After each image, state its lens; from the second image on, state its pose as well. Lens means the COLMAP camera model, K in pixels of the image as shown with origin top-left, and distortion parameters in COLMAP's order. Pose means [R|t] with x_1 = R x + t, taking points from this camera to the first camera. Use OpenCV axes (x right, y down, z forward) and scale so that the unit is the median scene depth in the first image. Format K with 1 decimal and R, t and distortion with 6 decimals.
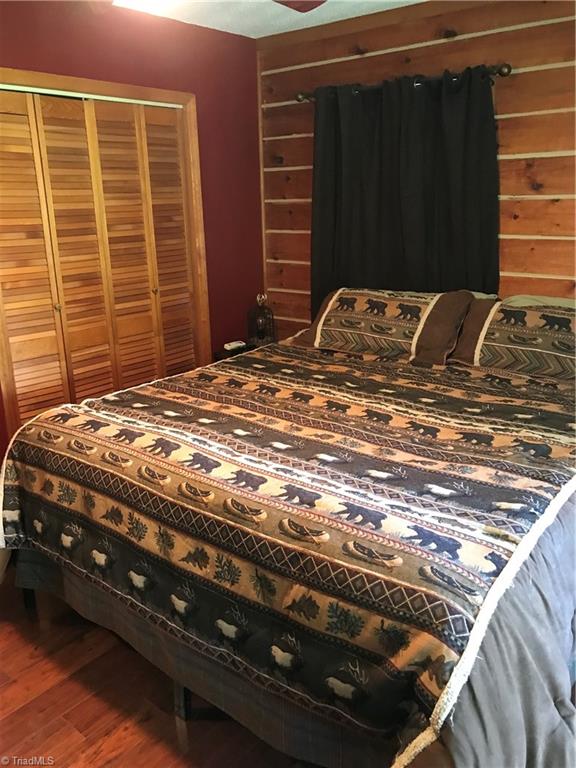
lens RADIAL K [[632.1, 0, 294.6], [0, 632.1, 384.8], [0, 0, 1]] dist [0.045981, -0.050823]
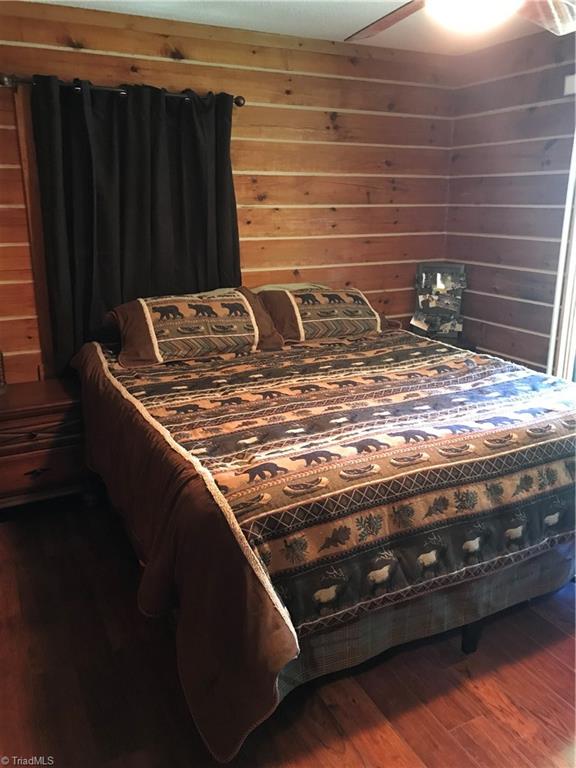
lens RADIAL K [[632.1, 0, 294.4], [0, 632.1, 381.1], [0, 0, 1]] dist [0.045981, -0.050823]
pose [[0.395057, -0.231879, 0.888911, -0.981942], [0.253030, 0.957658, 0.137358, -0.150046], [-0.883122, 0.170657, 0.437002, 0.567181]]
